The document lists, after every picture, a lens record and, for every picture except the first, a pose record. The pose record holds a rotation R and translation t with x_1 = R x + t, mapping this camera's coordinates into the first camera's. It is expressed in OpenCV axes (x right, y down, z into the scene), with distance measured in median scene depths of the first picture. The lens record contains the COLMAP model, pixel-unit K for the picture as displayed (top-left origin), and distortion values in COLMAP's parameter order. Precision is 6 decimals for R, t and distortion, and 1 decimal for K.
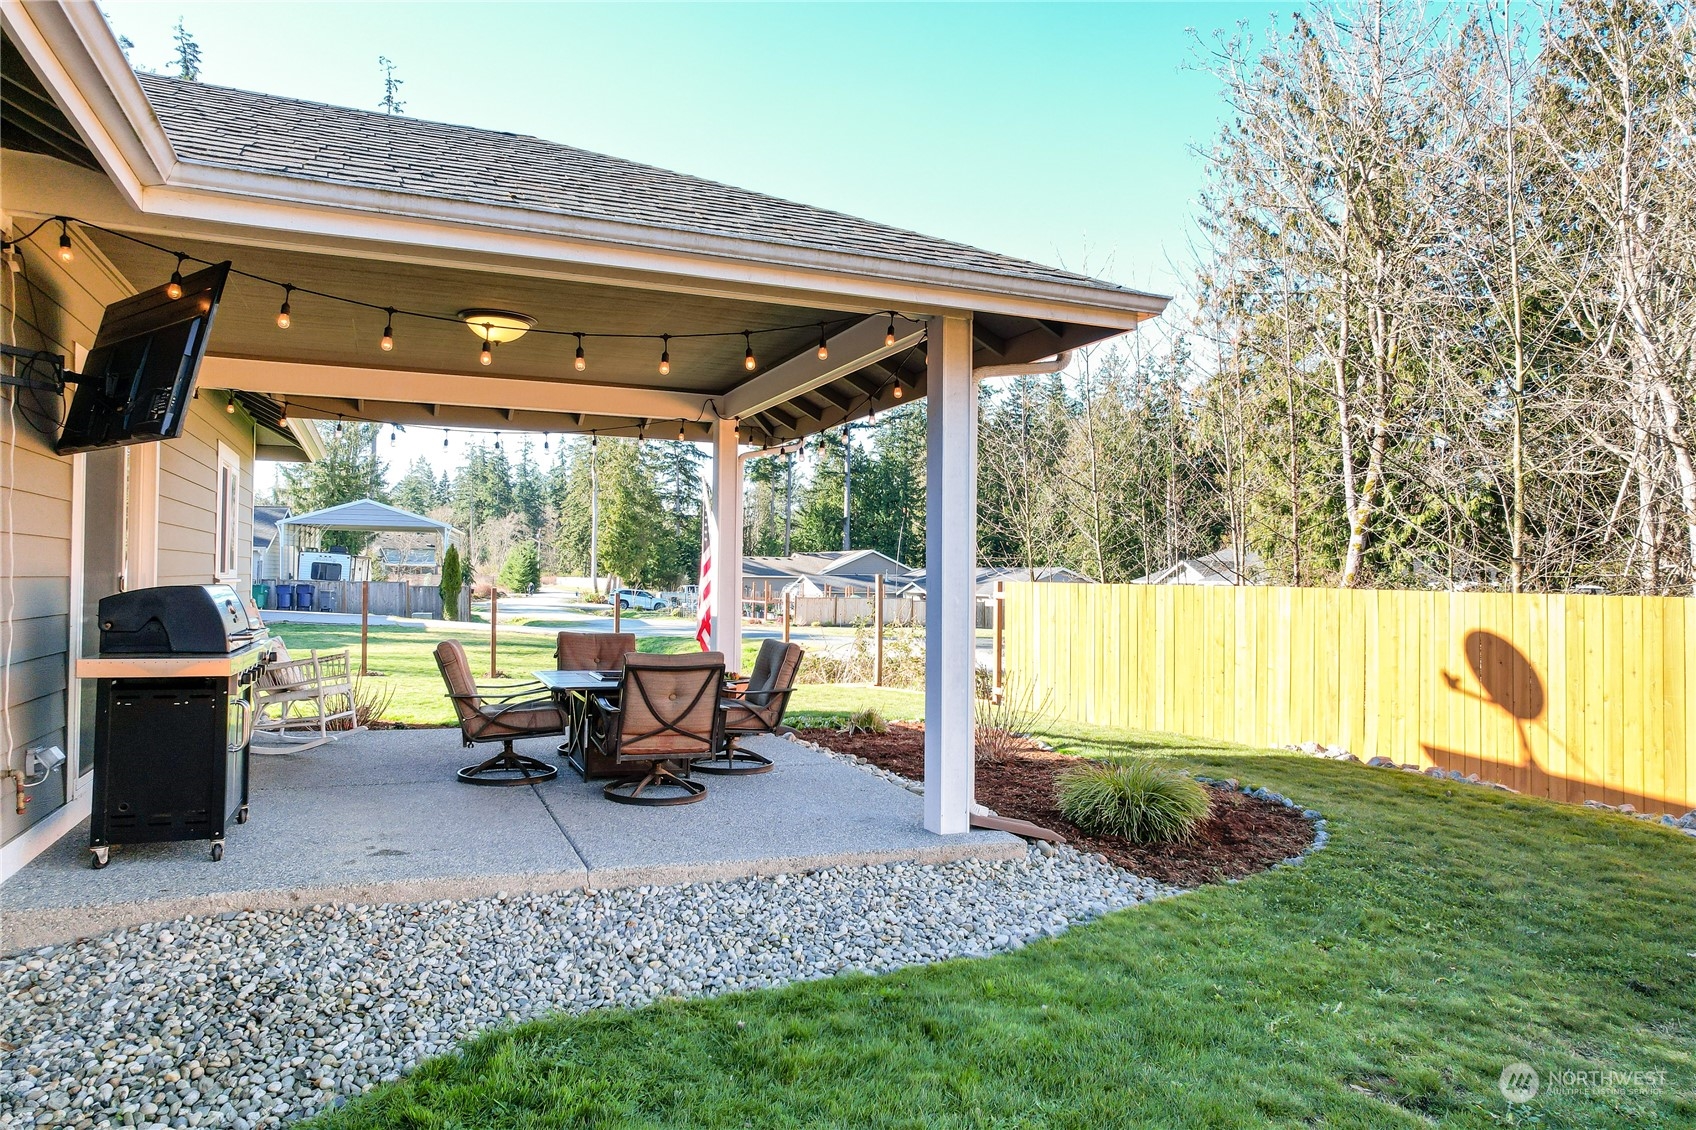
lens RADIAL K [[1092.6, 0, 857.3], [0, 1092.6, 554.0], [0, 0, 1]] dist [-0.055156, 0.034236]
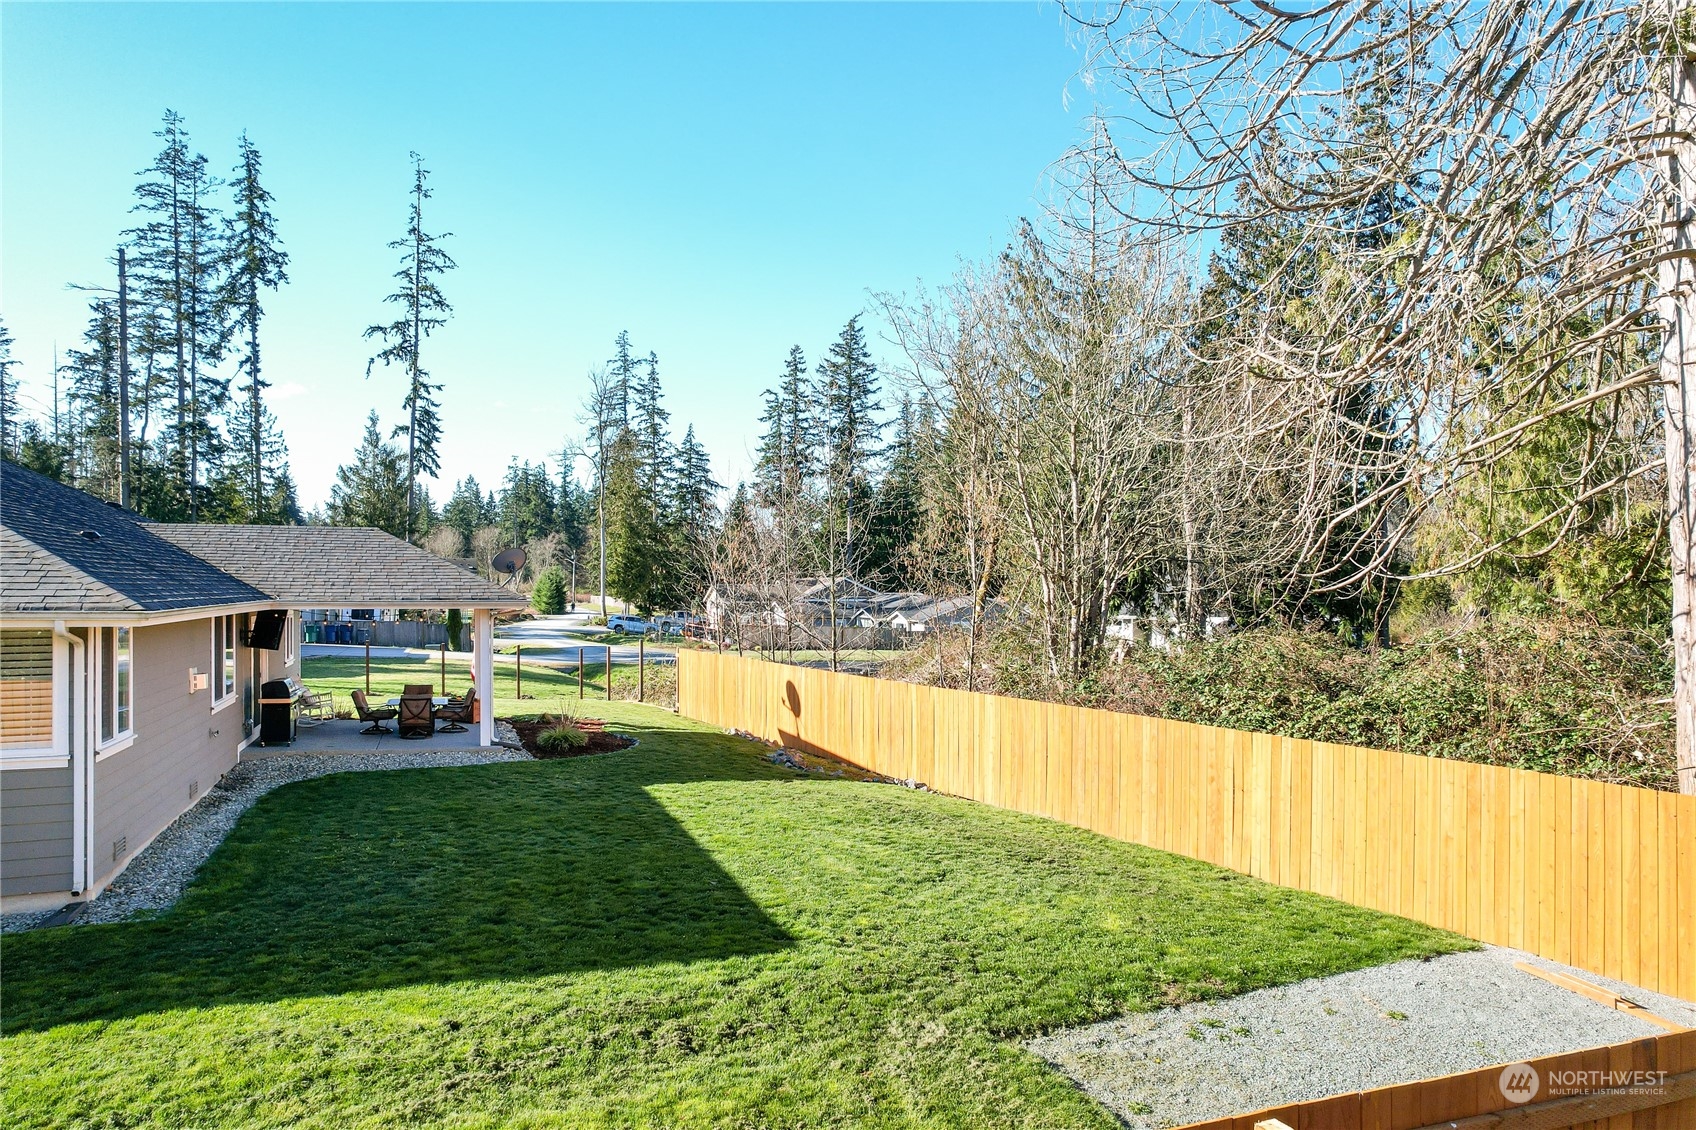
lens RADIAL K [[1105.3, 0, 836.3], [0, 1105.3, 584.9], [0, 0, 1]] dist [-0.041600, 0.006214]
pose [[0.997739, -0.007874, -0.066738, 0.372287], [0.009178, 0.999772, 0.019257, -0.082932], [0.066571, -0.019826, 0.997585, -0.632410]]
